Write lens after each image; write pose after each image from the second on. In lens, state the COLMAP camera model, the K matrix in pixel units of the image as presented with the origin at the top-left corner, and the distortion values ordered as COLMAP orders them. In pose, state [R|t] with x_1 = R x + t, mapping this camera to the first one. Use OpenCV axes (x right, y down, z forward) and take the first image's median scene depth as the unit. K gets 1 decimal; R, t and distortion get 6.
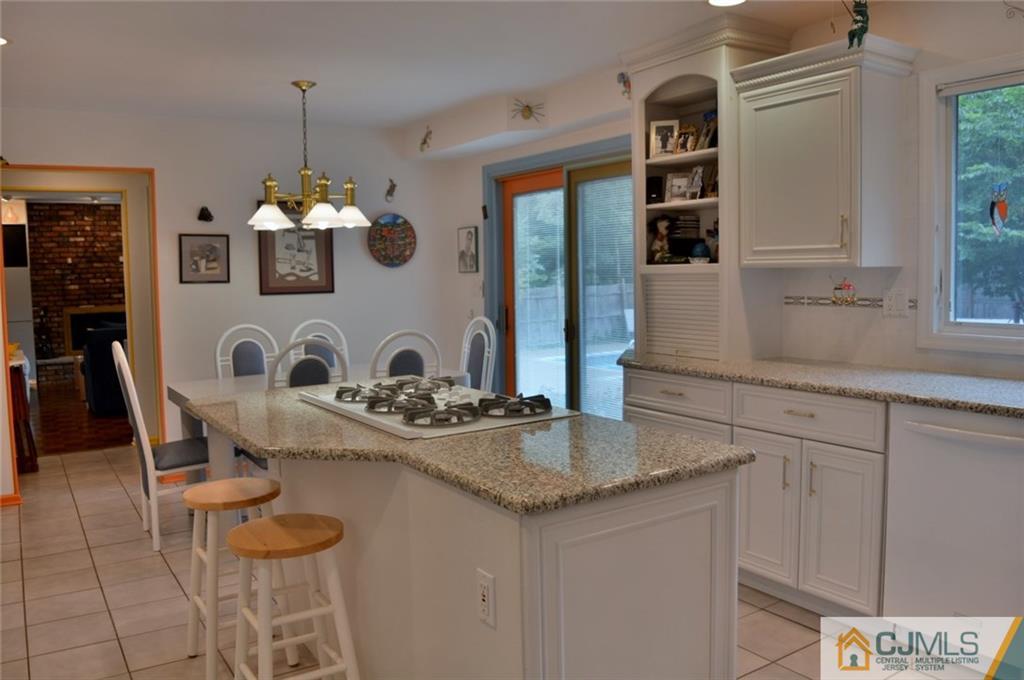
lens RADIAL K [[857.0, 0, 511.1], [0, 857.0, 340.7], [0, 0, 1]] dist [-0.060357, -0.014973]
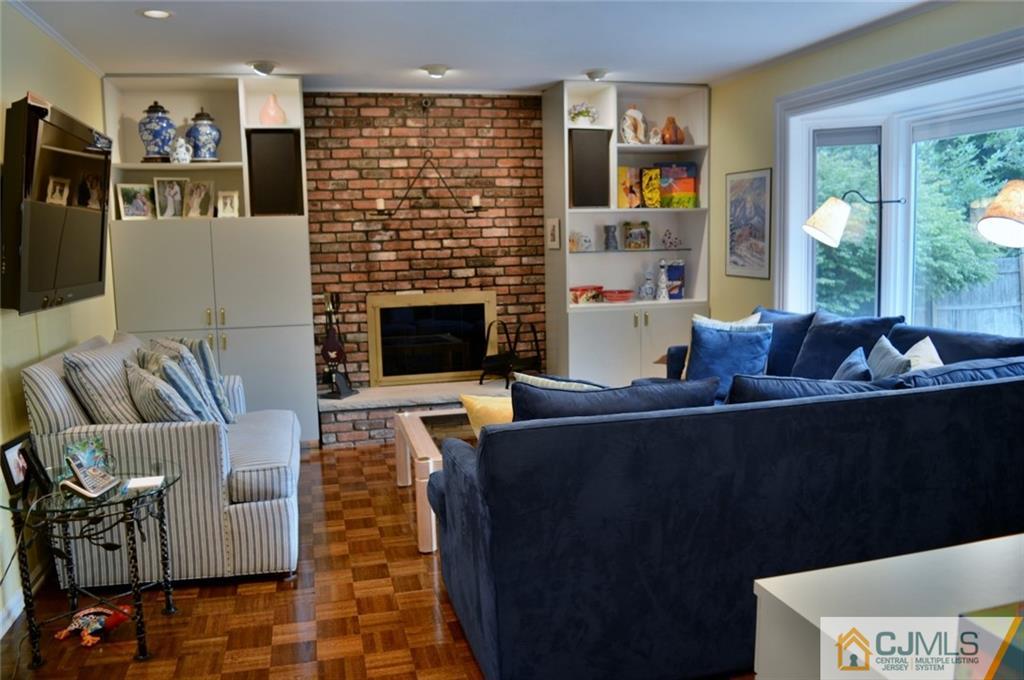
lens RADIAL K [[857.0, 0, 512.2], [0, 857.0, 338.9], [0, 0, 1]] dist [-0.060357, -0.014973]
pose [[0.956196, 0.030914, -0.291091, -0.291136], [-0.020032, 0.998987, 0.040291, -0.035412], [0.292042, -0.032695, 0.955846, 0.517856]]
